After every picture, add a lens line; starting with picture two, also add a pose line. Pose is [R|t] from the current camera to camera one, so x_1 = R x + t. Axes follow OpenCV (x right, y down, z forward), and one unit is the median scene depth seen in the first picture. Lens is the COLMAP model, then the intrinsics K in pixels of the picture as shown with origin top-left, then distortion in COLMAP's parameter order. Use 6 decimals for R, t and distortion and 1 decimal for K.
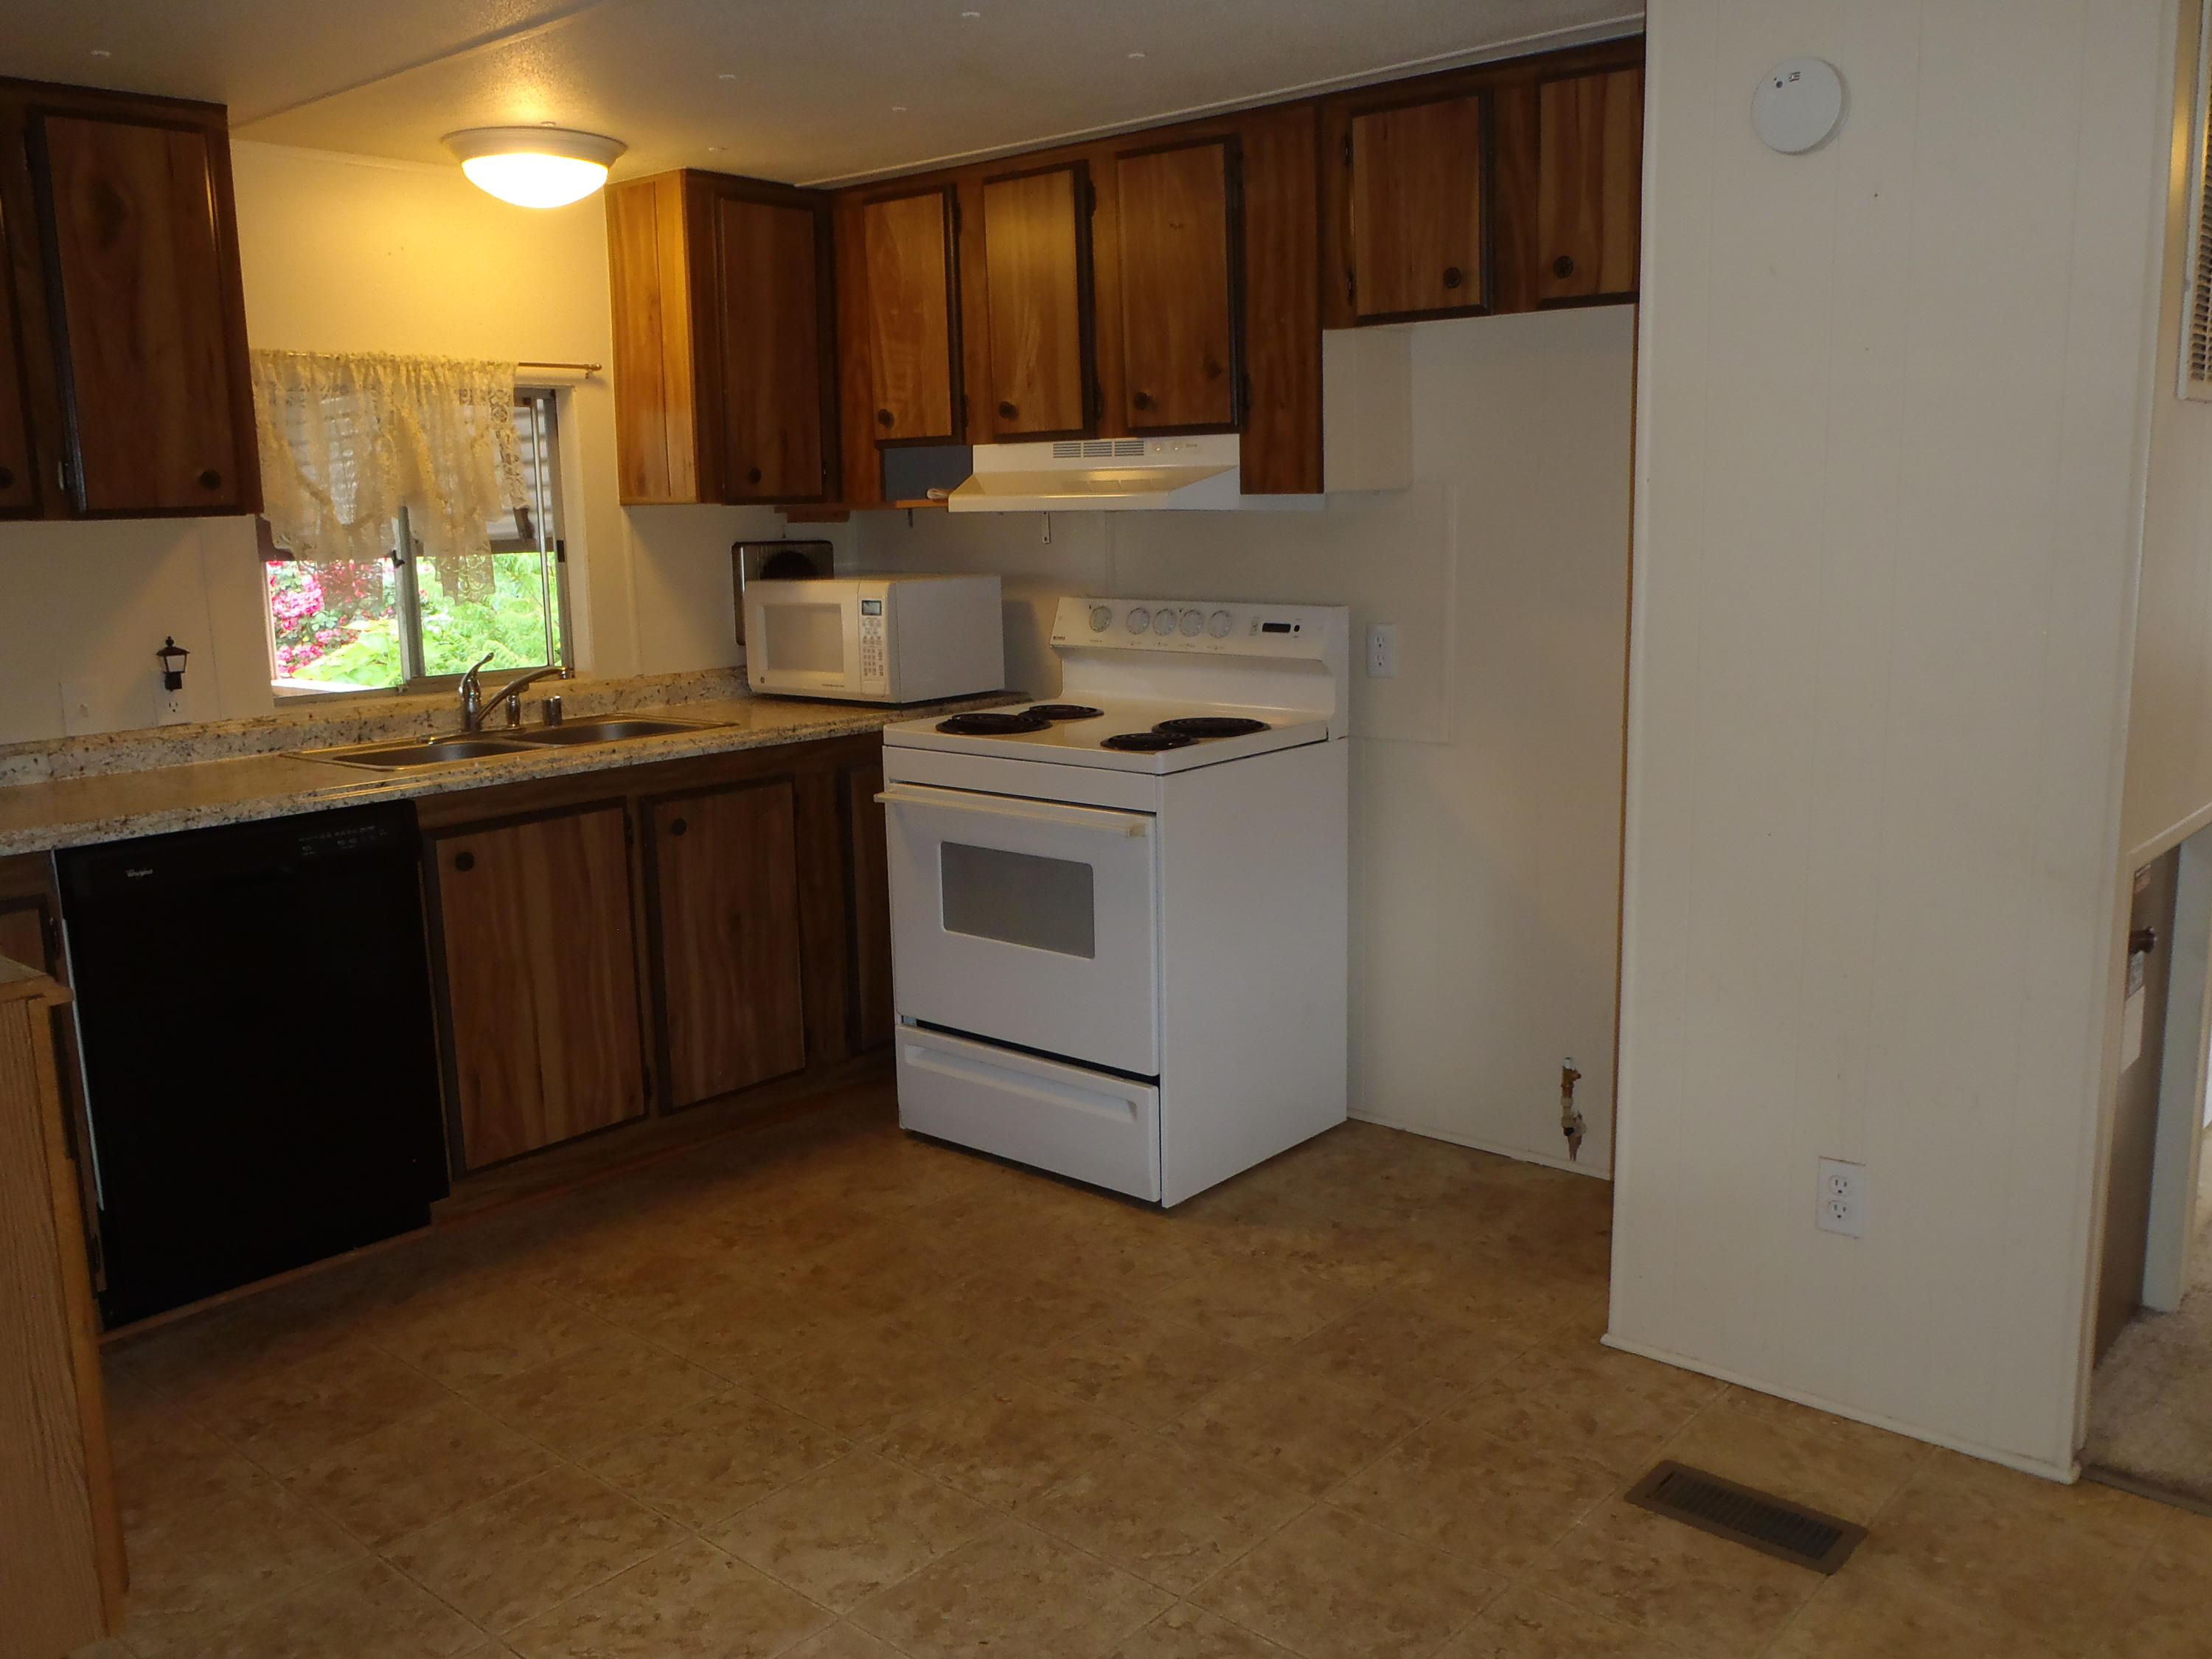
lens RADIAL K [[1829.4, 0, 1106.0], [0, 1829.4, 829.5], [0, 0, 1]] dist [-0.048471, 0.041733]
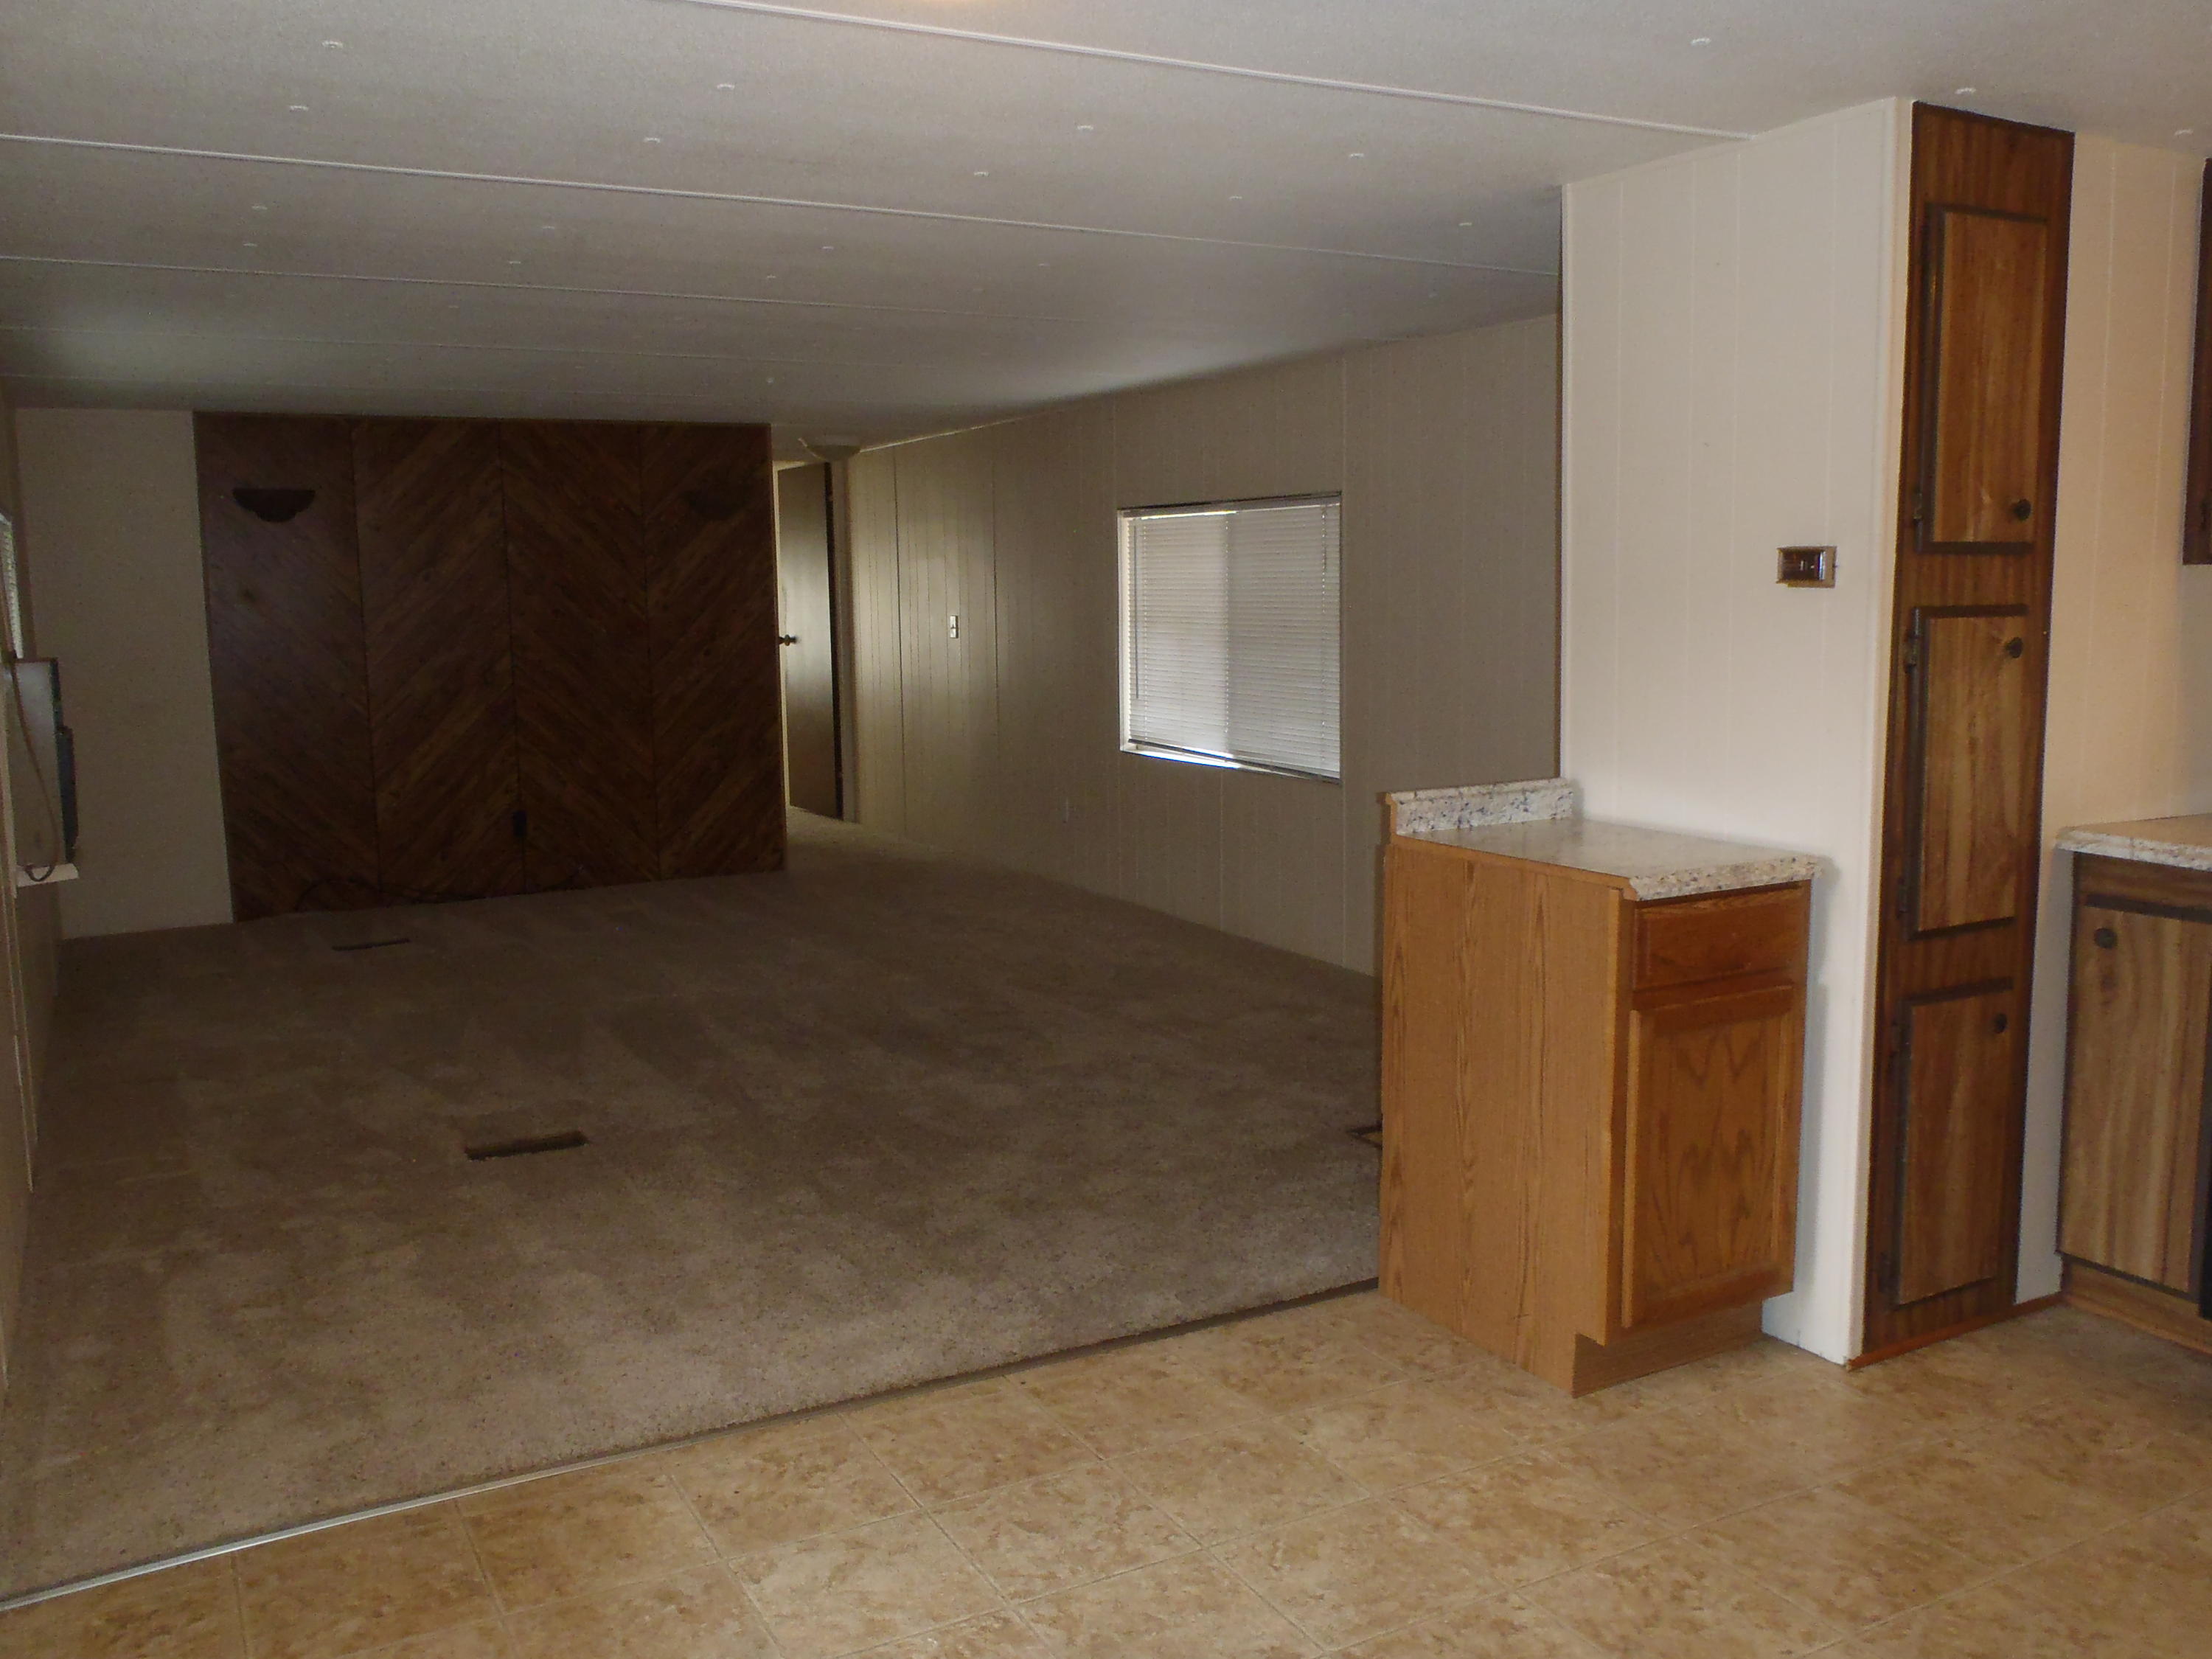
lens RADIAL K [[1829.4, 0, 1106.0], [0, 1829.4, 829.5], [0, 0, 1]] dist [-0.048471, 0.041733]
pose [[-0.352419, 0.149932, -0.923754, 0.503231], [-0.148794, 0.965550, 0.213481, -0.114783], [0.923938, 0.212684, -0.317969, 0.593726]]
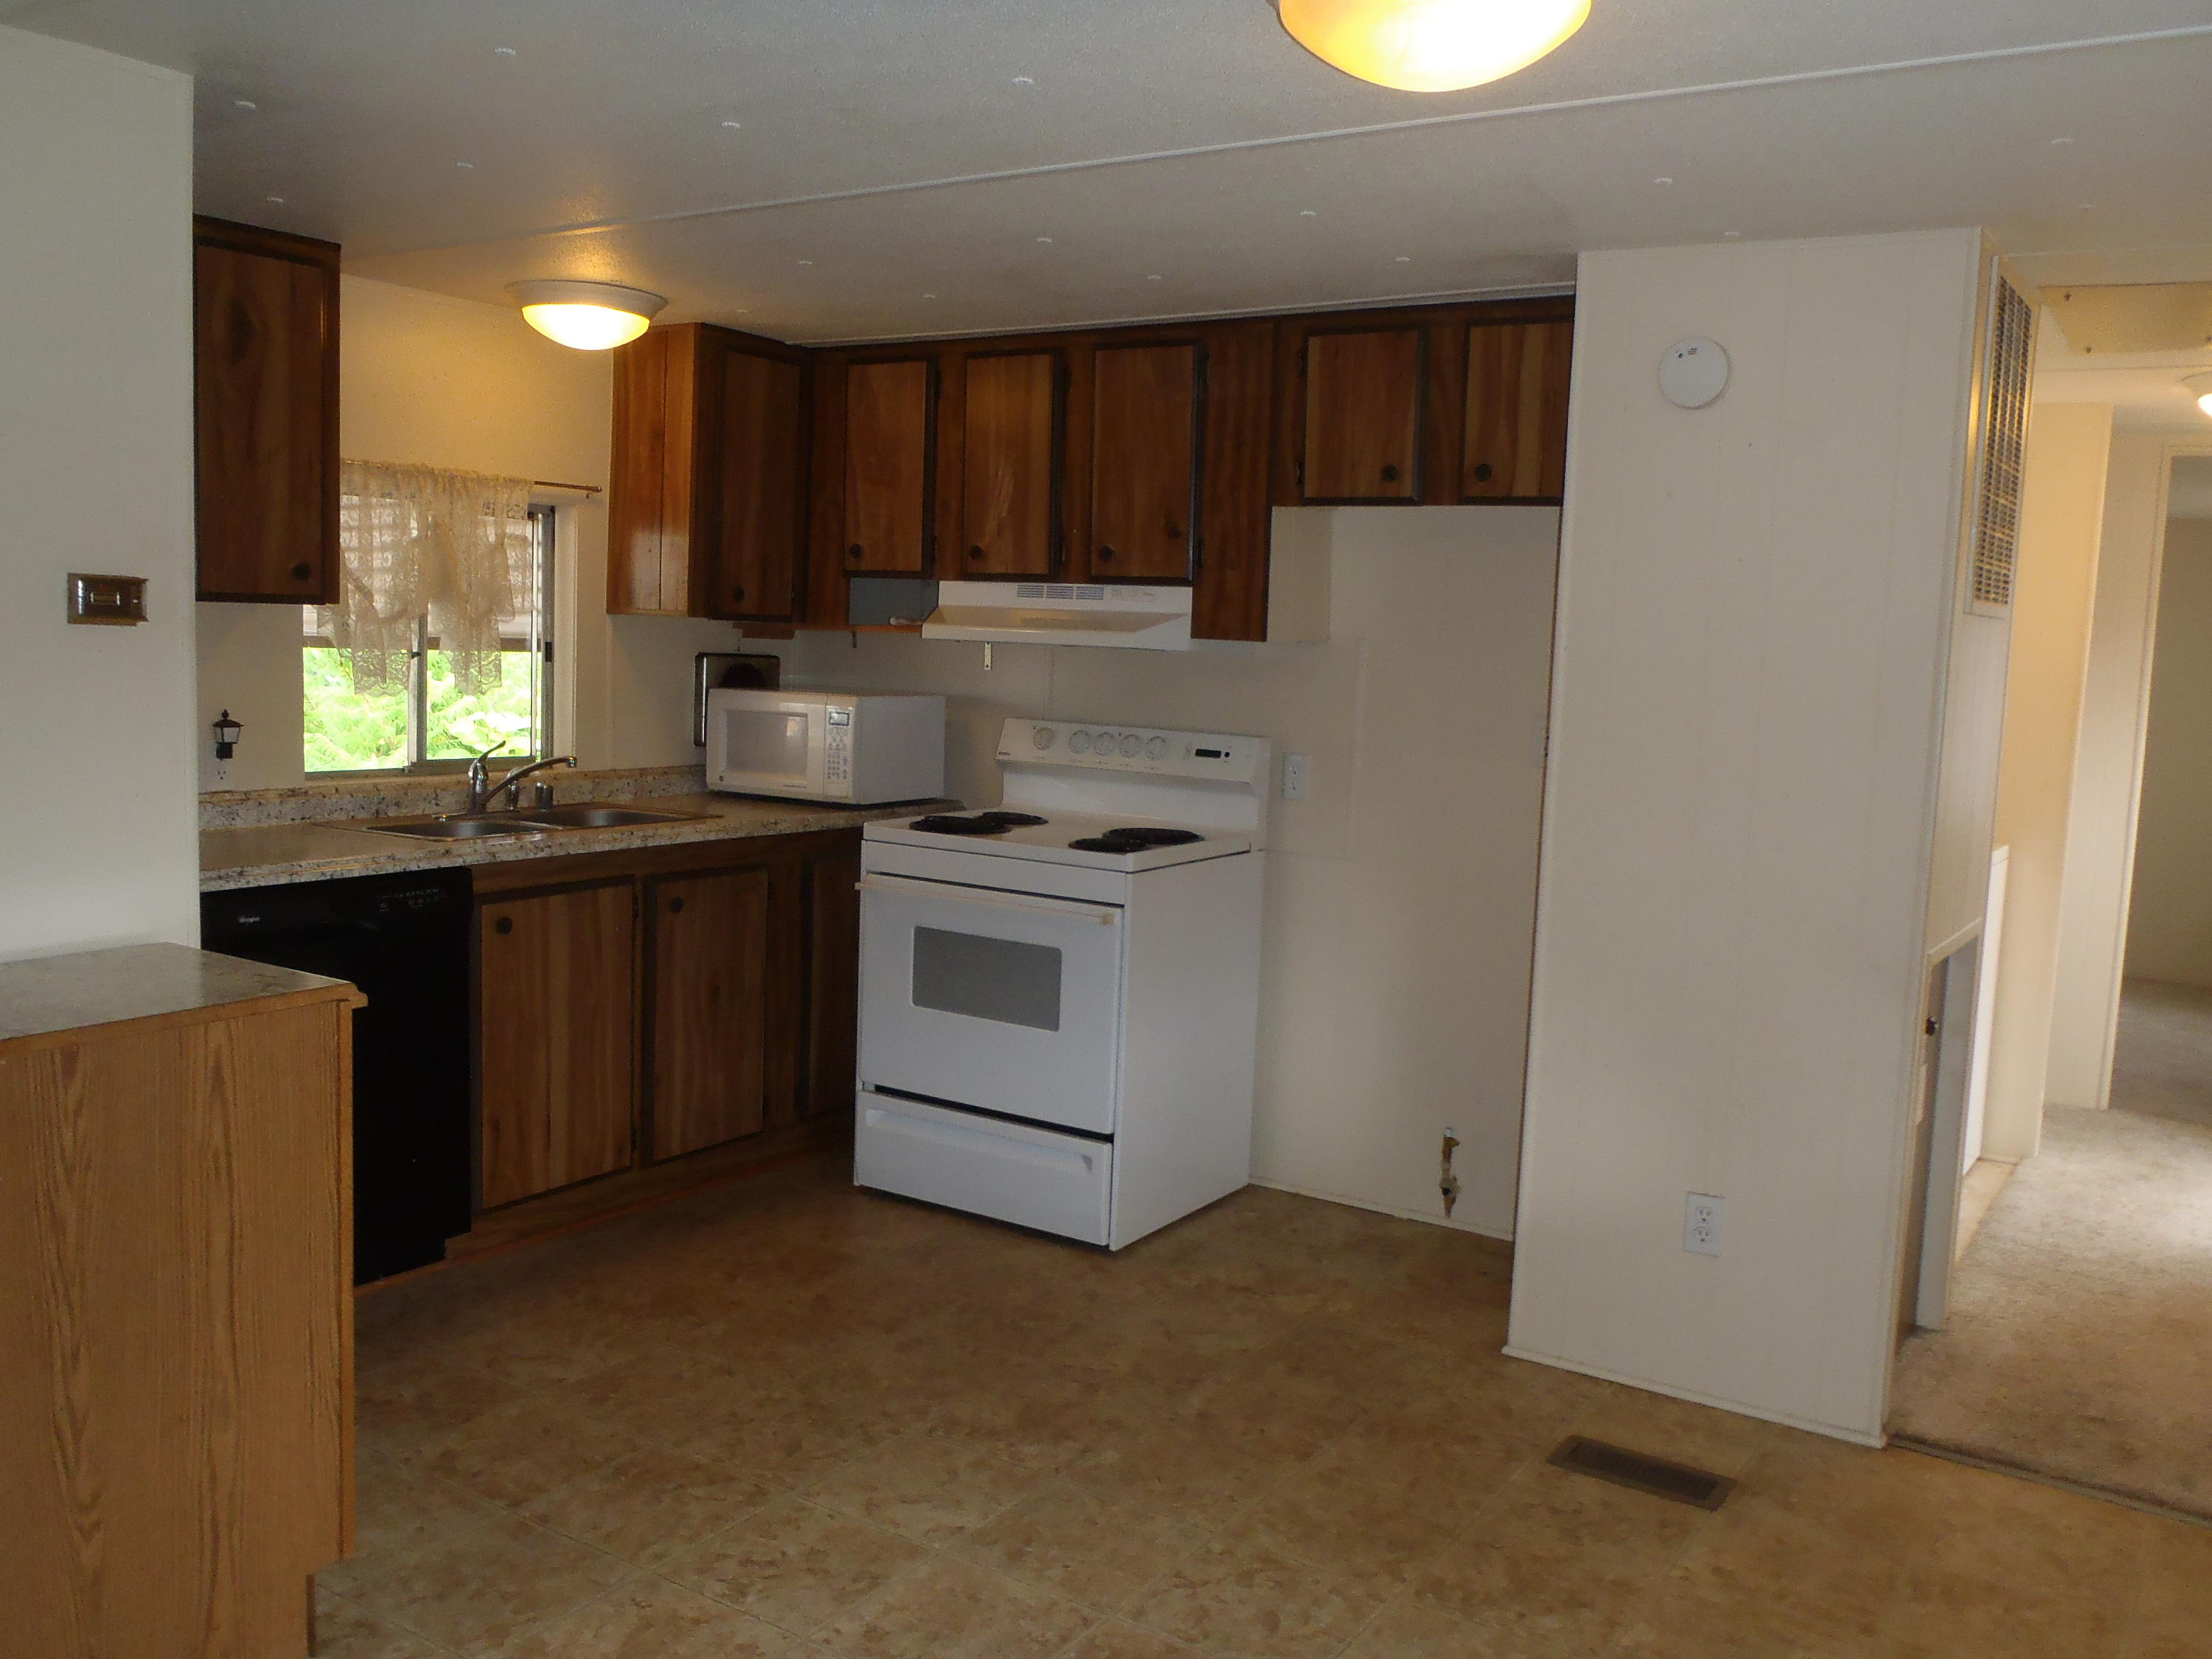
lens RADIAL K [[1829.4, 0, 1106.0], [0, 1829.4, 829.5], [0, 0, 1]] dist [-0.048471, 0.041733]
pose [[0.988833, 0.042989, 0.142692, -0.147695], [-0.032742, 0.996765, -0.073395, 0.028046], [-0.145386, 0.067904, 0.987042, -0.149283]]
